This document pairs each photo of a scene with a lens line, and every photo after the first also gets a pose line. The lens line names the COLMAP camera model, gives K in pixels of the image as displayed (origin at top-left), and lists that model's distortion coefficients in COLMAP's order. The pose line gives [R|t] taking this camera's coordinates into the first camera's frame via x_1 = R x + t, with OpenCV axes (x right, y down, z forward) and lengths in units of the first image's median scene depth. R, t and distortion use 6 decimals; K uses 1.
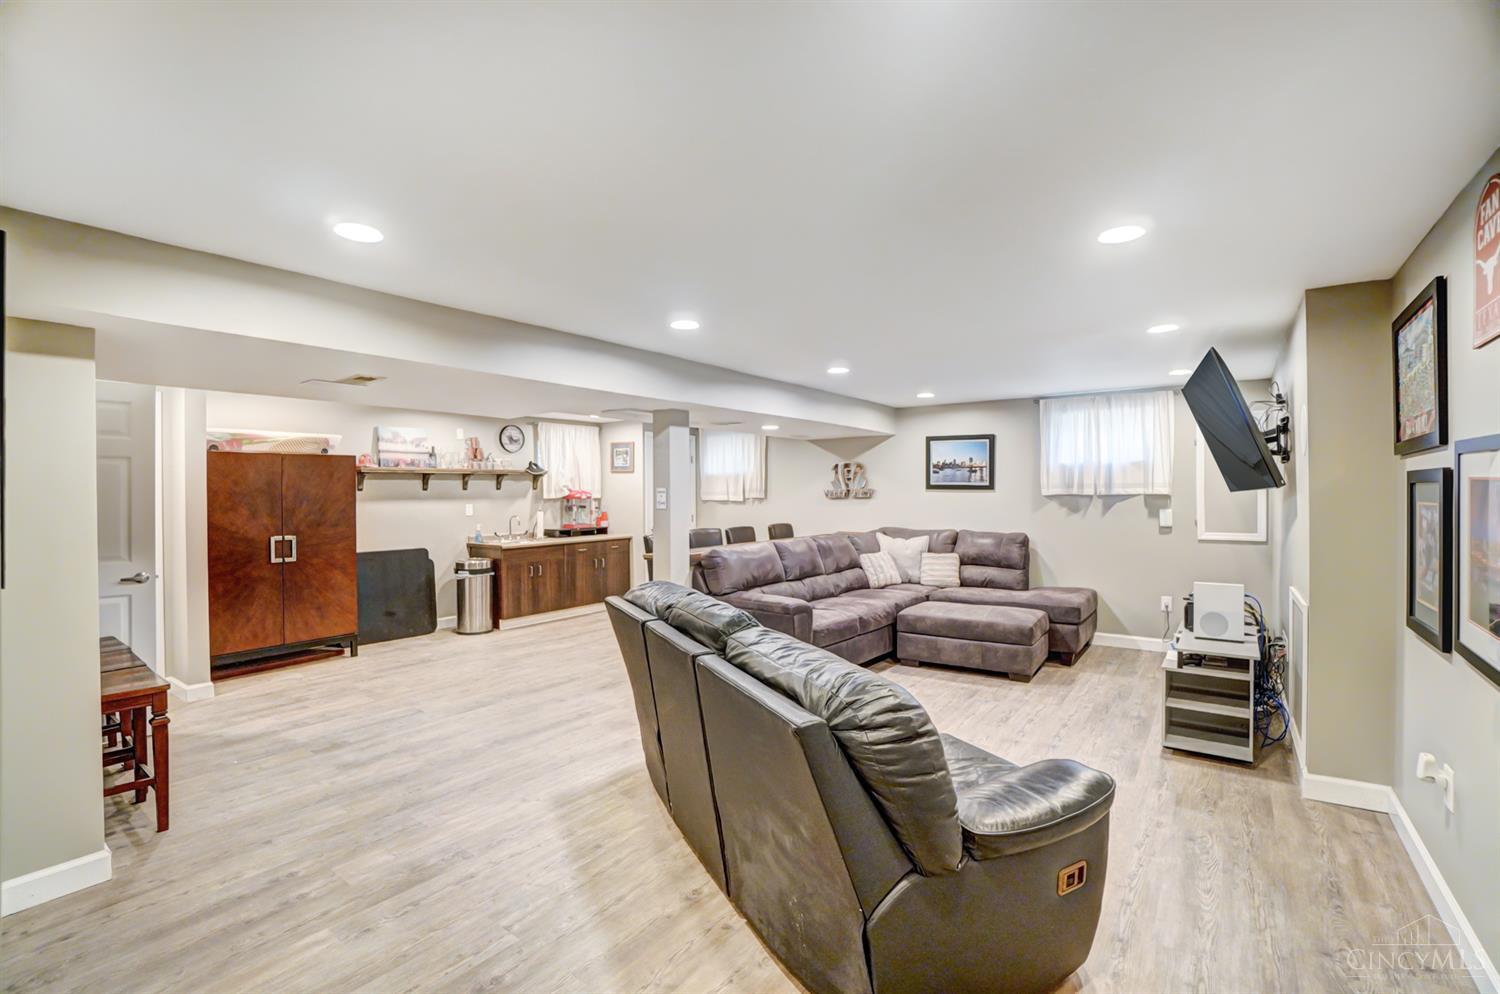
lens RADIAL K [[663.0, 0, 741.5], [0, 663.0, 497.5], [0, 0, 1]] dist [-0.040896, 0.007801]
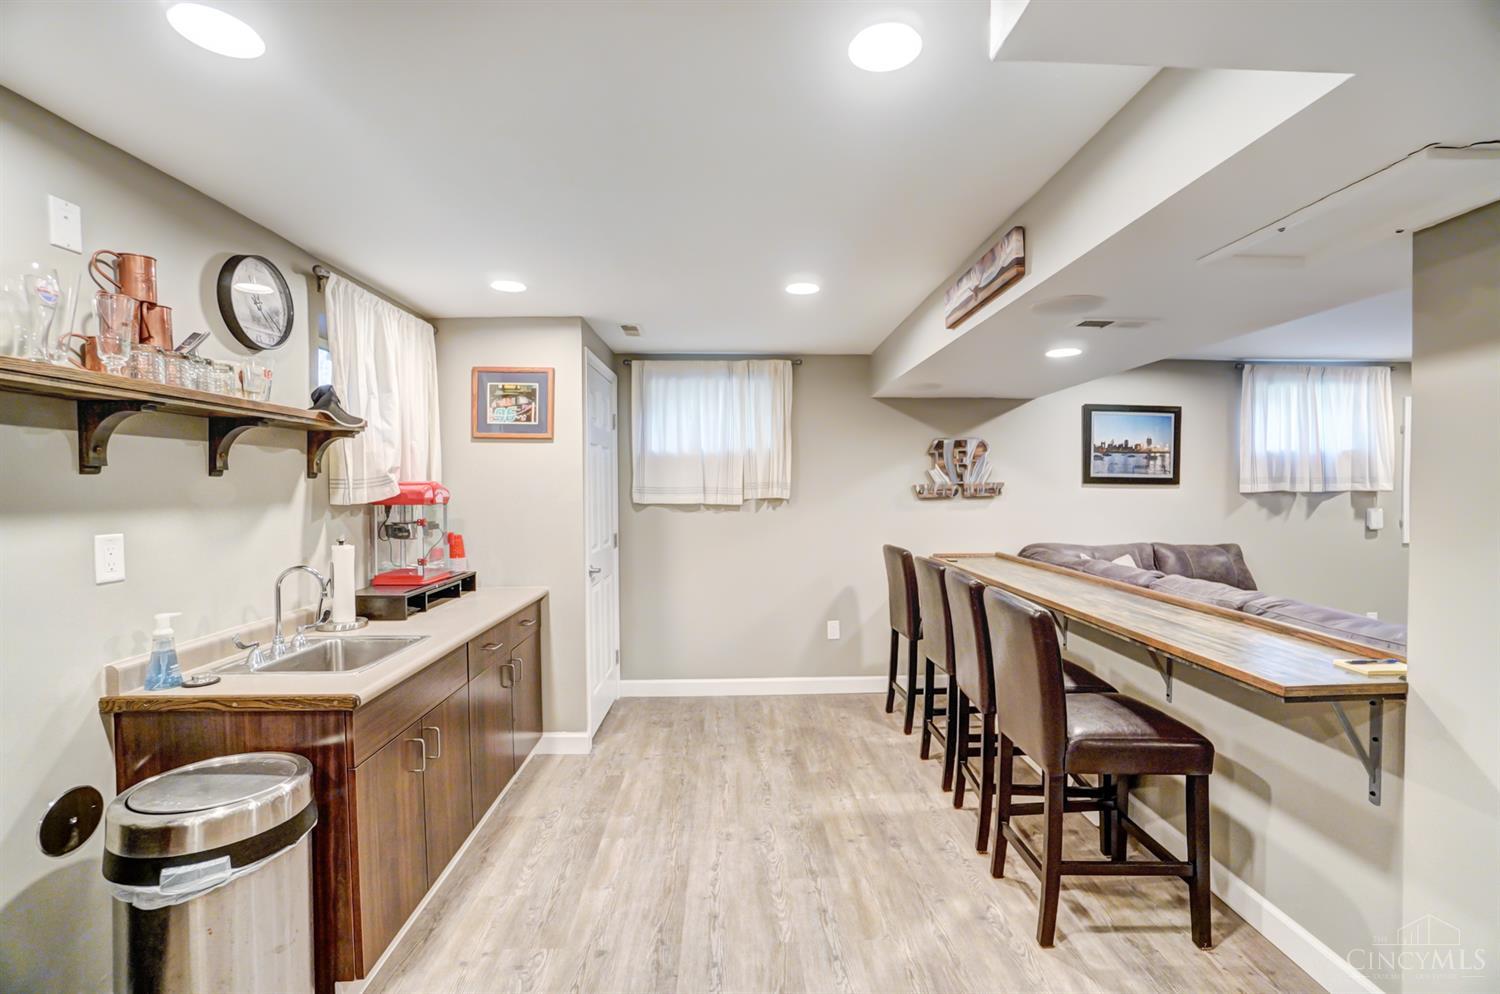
lens RADIAL K [[663.0, 0, 759.3], [0, 663.0, 491.6], [0, 0, 1]] dist [-0.040896, 0.007801]
pose [[0.767902, -0.000284, 0.640568, -0.396546], [0.005205, 0.999970, -0.005795, -0.002362], [-0.640547, 0.007784, 0.767880, 0.705245]]
